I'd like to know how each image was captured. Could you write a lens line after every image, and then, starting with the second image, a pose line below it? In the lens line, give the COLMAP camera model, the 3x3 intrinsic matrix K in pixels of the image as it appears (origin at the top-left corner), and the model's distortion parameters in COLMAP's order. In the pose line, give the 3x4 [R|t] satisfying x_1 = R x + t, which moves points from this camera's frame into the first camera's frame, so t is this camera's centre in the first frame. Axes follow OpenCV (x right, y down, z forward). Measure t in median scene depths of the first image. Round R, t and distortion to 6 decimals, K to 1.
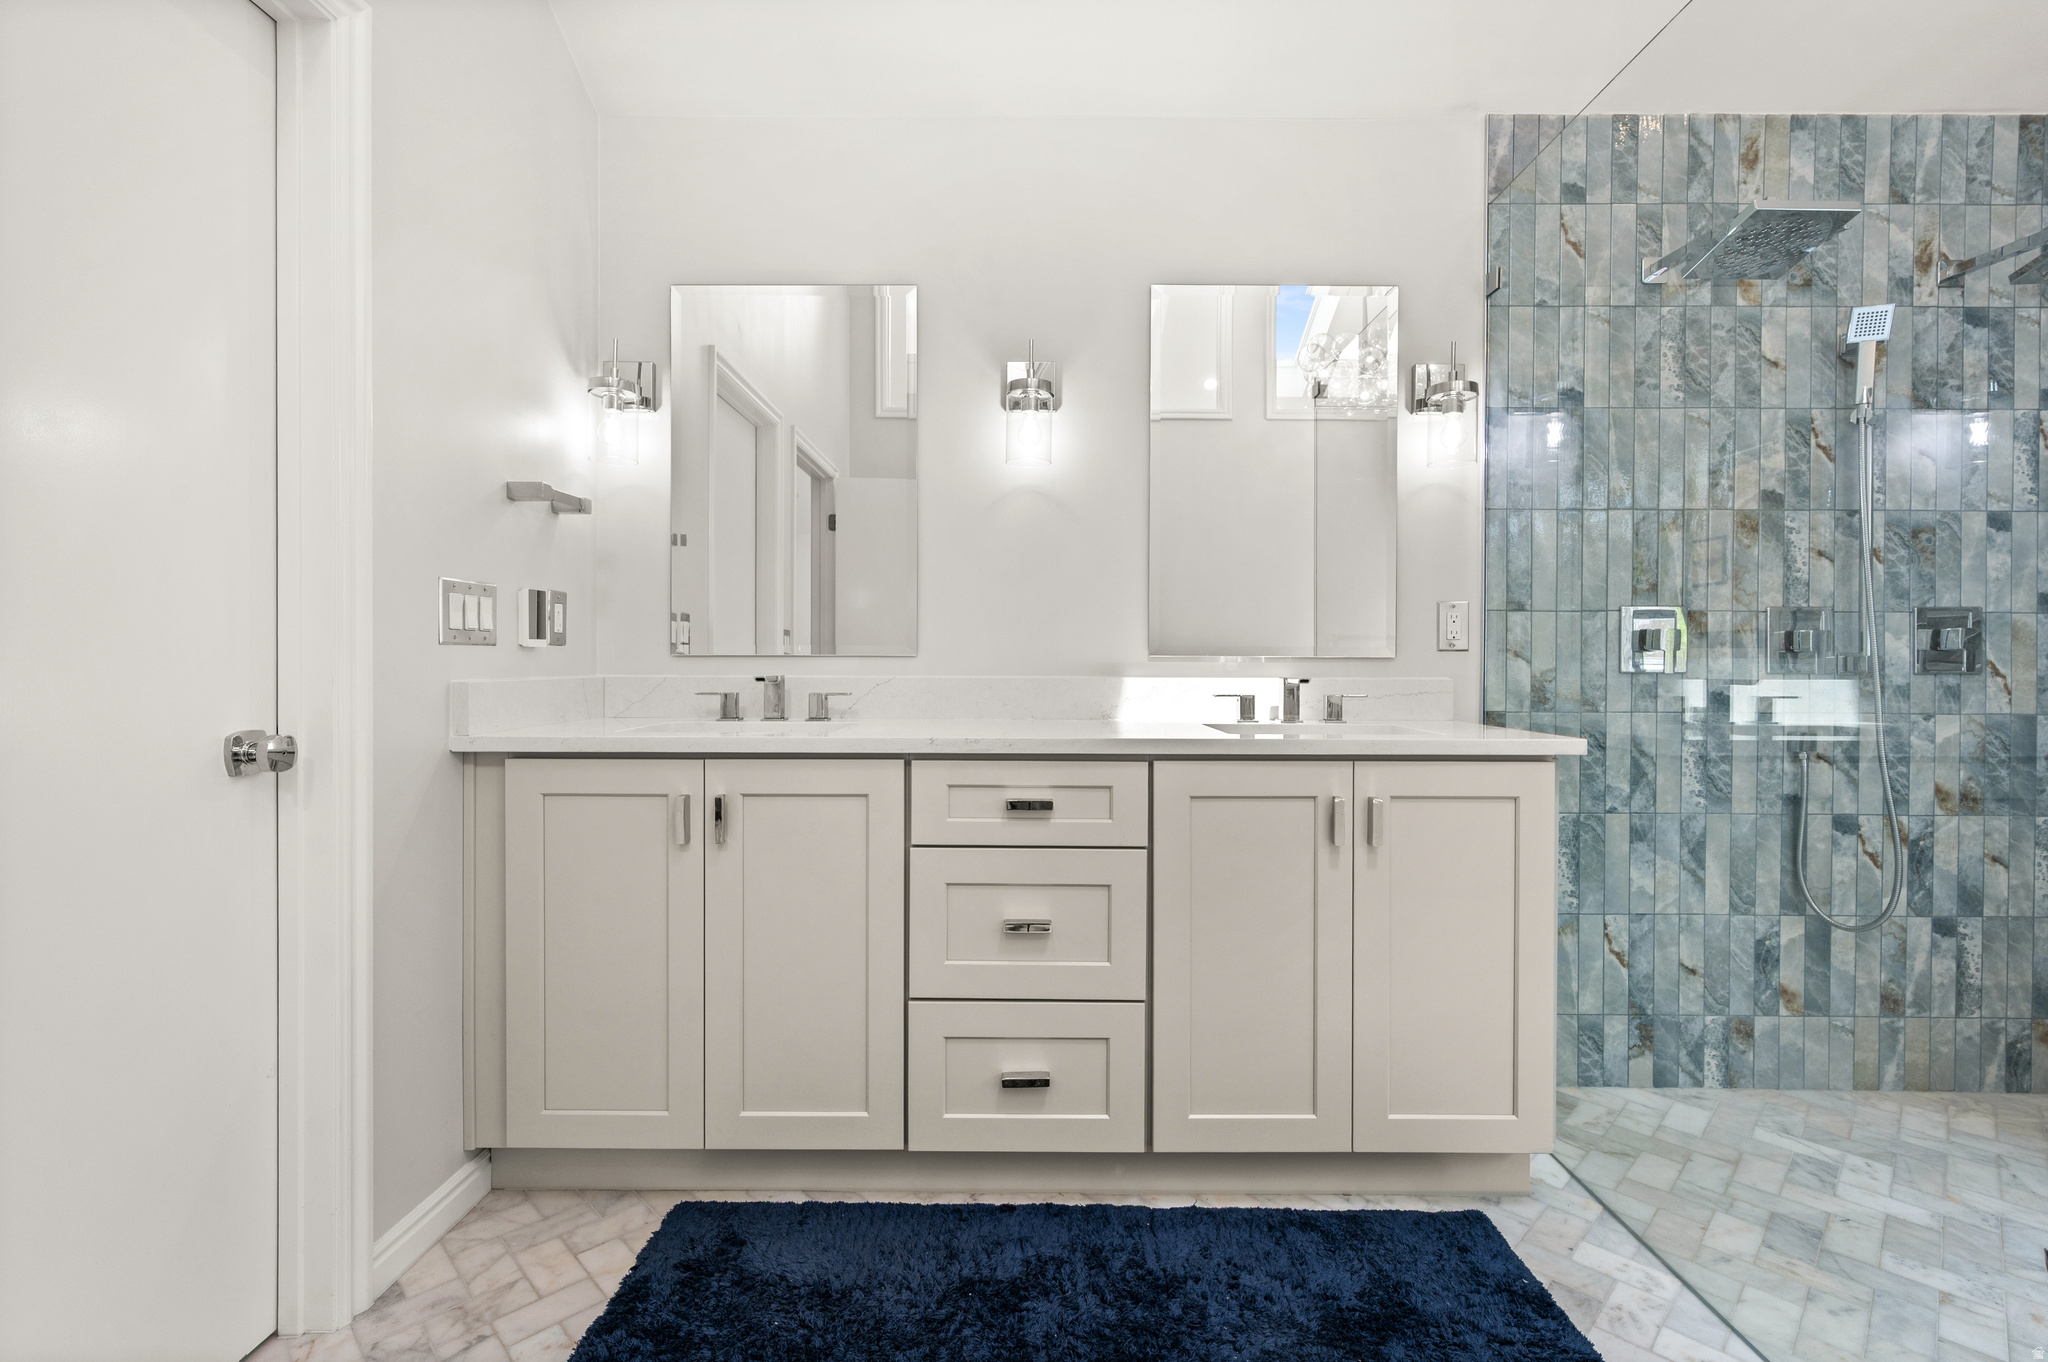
lens RADIAL K [[909.1, 0, 1028.2], [0, 909.1, 669.4], [0, 0, 1]] dist [-0.005251, 0.000056]
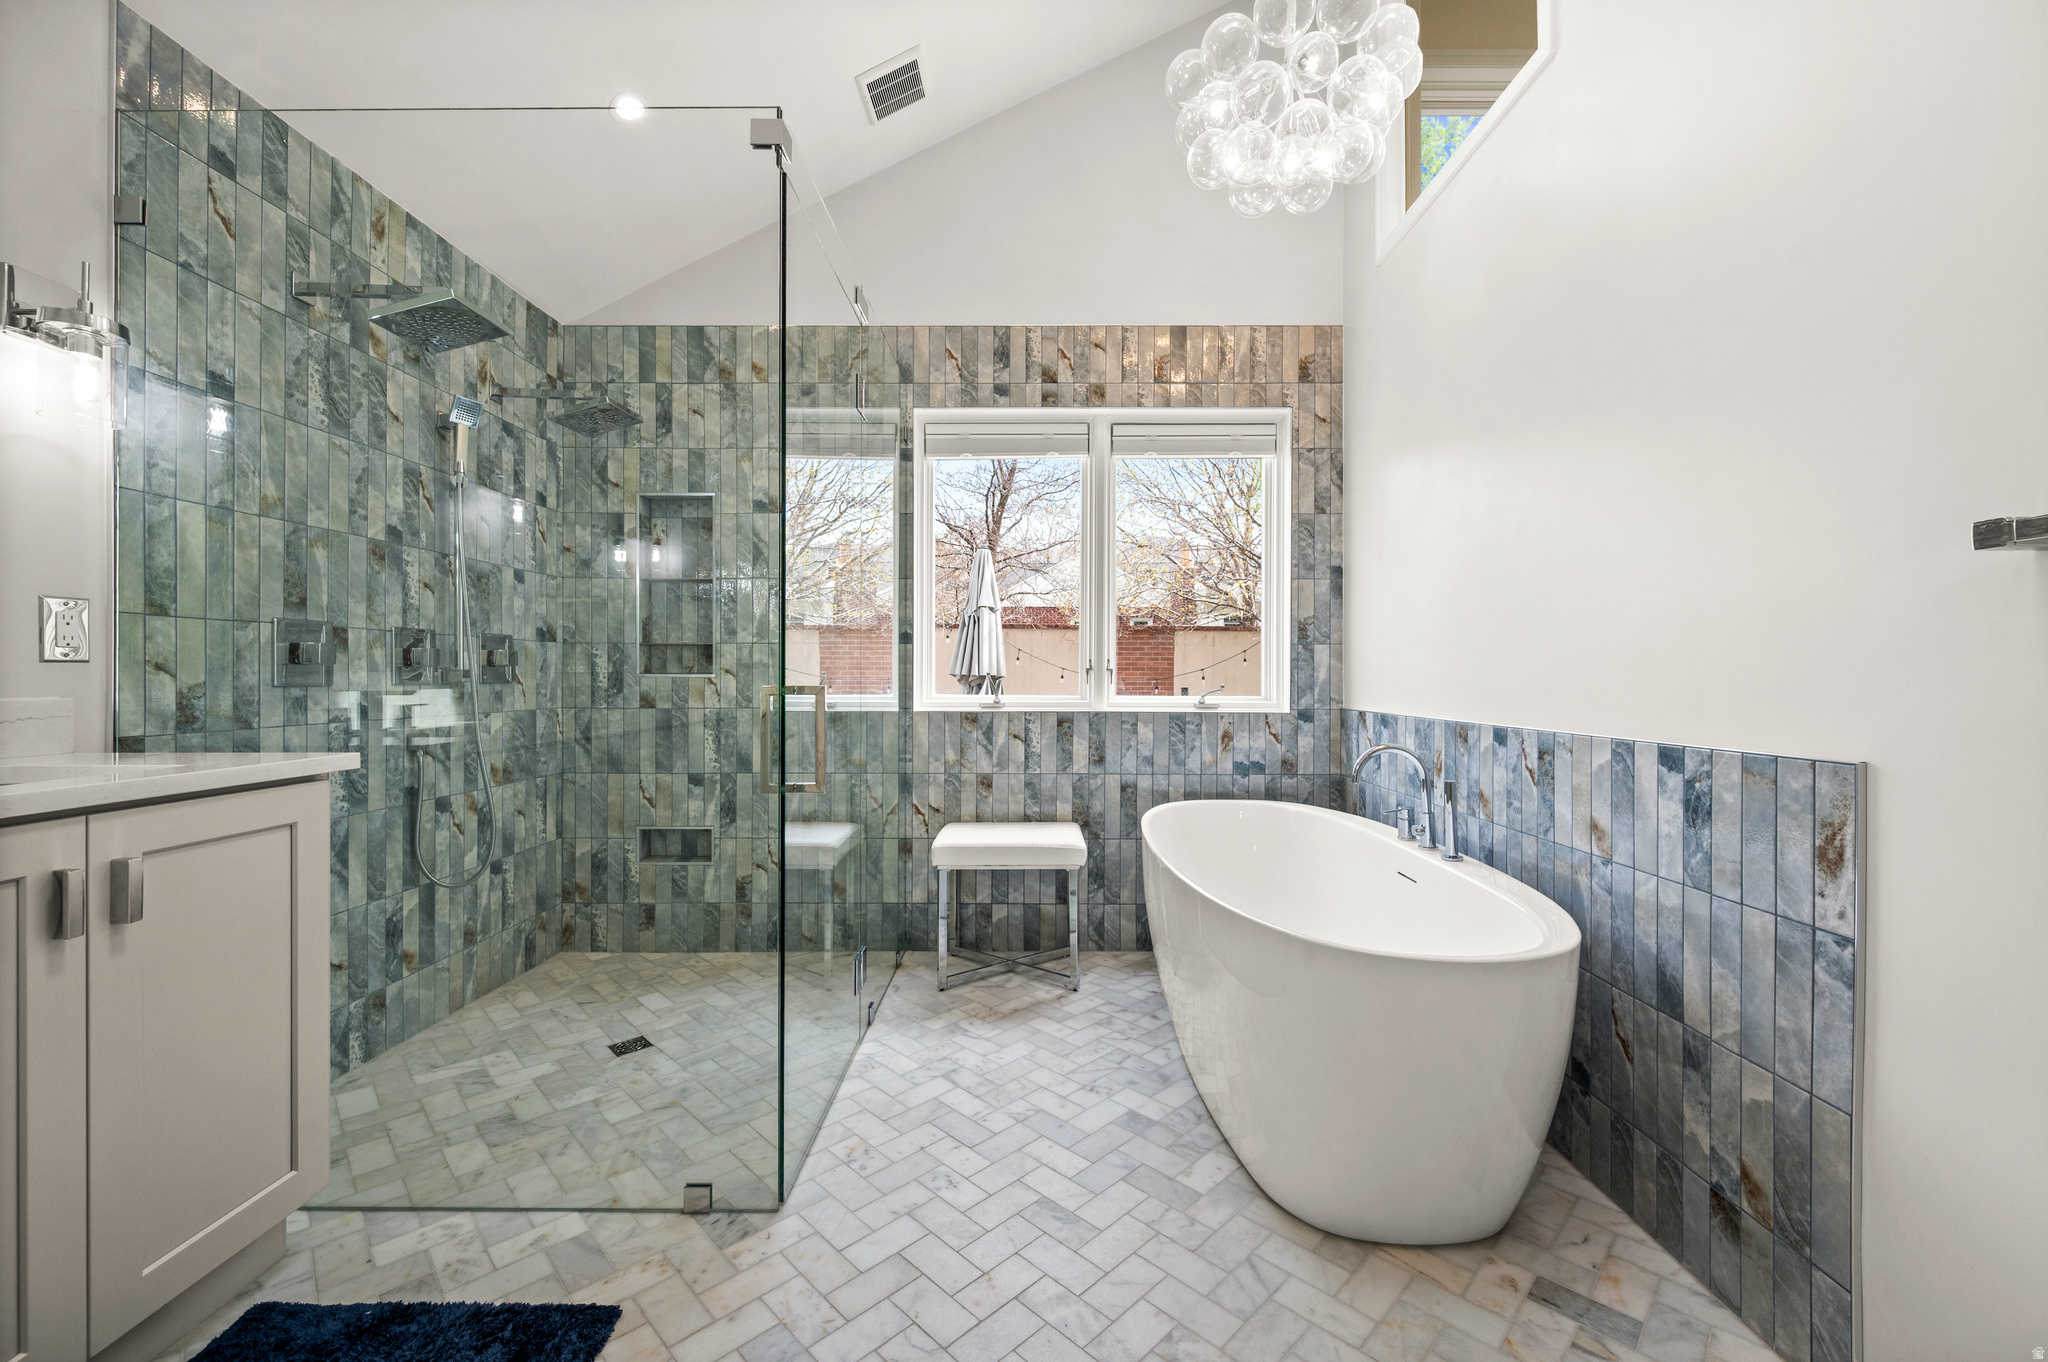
lens RADIAL K [[812.3, 0, 1029.0], [0, 812.3, 675.2], [0, 0, 1]] dist [-0.003616, -0.000413]
pose [[-0.003109, -0.004660, 0.999984, -0.216747], [0.010647, 0.999932, 0.004693, -0.003856], [-0.999938, 0.010661, -0.003059, 0.194987]]
